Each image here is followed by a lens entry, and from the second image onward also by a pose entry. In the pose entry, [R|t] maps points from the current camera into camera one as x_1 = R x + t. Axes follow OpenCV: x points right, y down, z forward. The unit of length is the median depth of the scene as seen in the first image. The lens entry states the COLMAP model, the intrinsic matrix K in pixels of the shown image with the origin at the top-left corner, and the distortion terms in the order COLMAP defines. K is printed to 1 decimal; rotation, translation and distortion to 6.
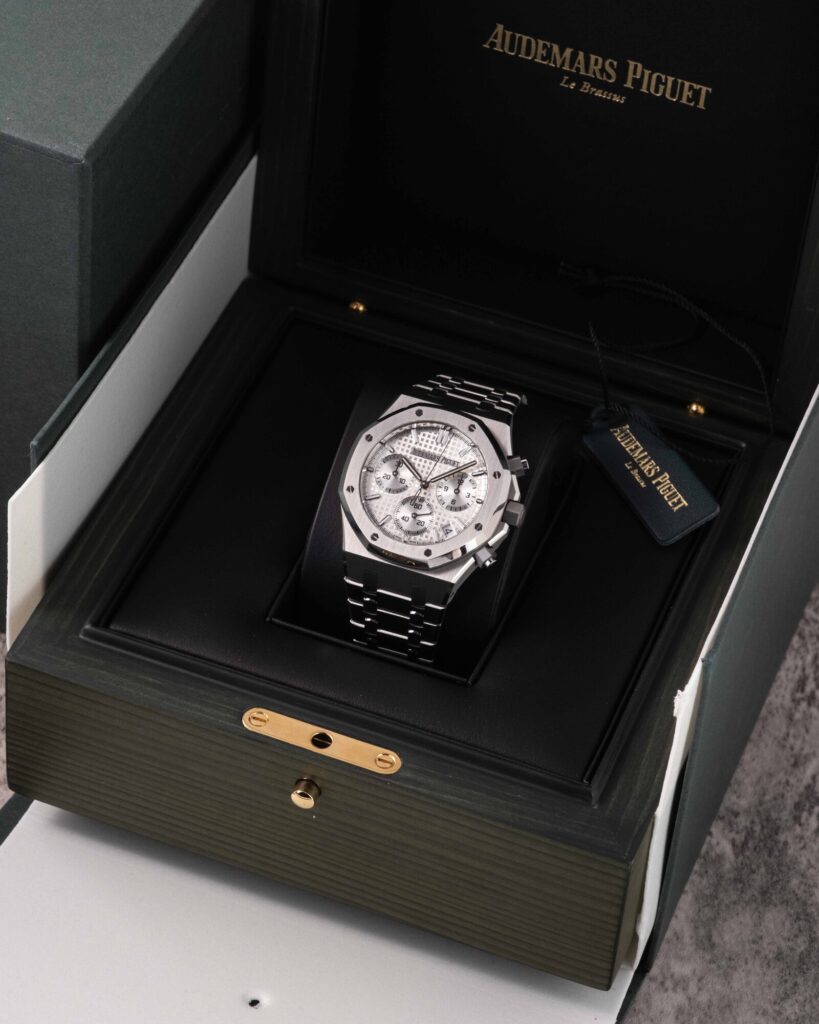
lens RADIAL K [[5129.6, 0, 409.5], [0, 5129.6, 512.0], [0, 0, 1]] dist [0.247652, 23.800736]
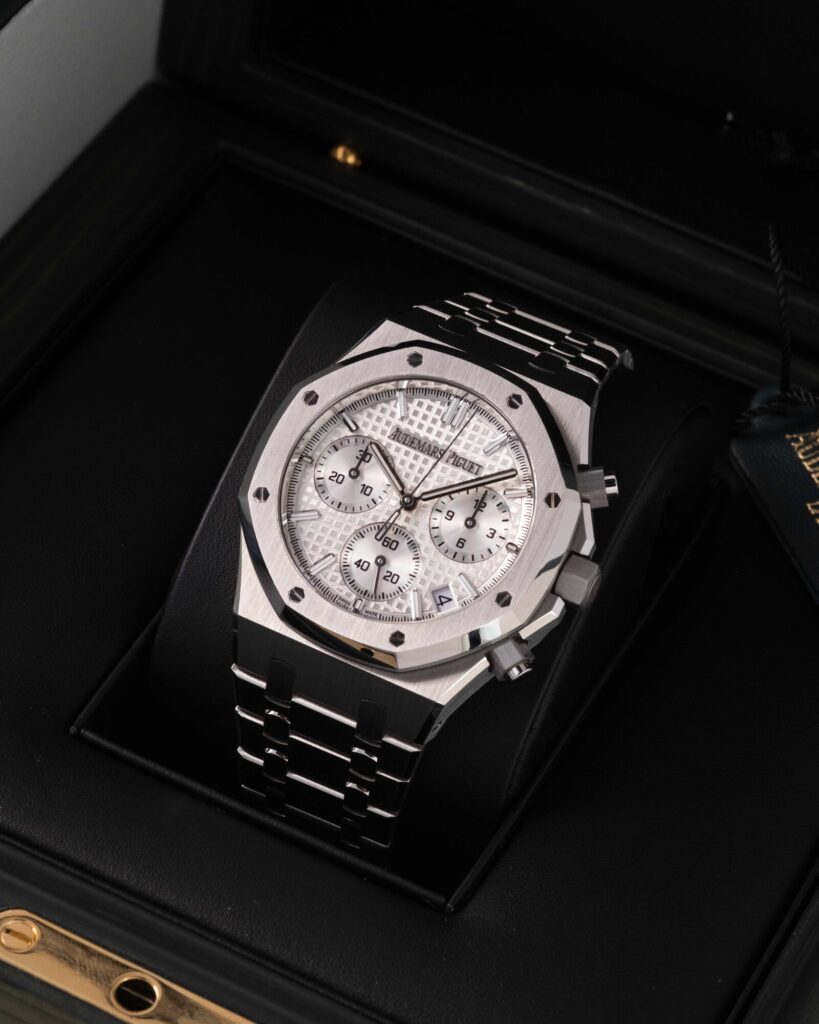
lens RADIAL K [[5129.6, 0, 409.5], [0, 5129.6, 512.0], [0, 0, 1]] dist [0.247652, 23.800736]
pose [[0.992986, 0.115184, -0.026689, 0.016580], [-0.115004, 0.993331, 0.008190, -0.008508], [0.027455, -0.005064, 0.999610, 0.494761]]
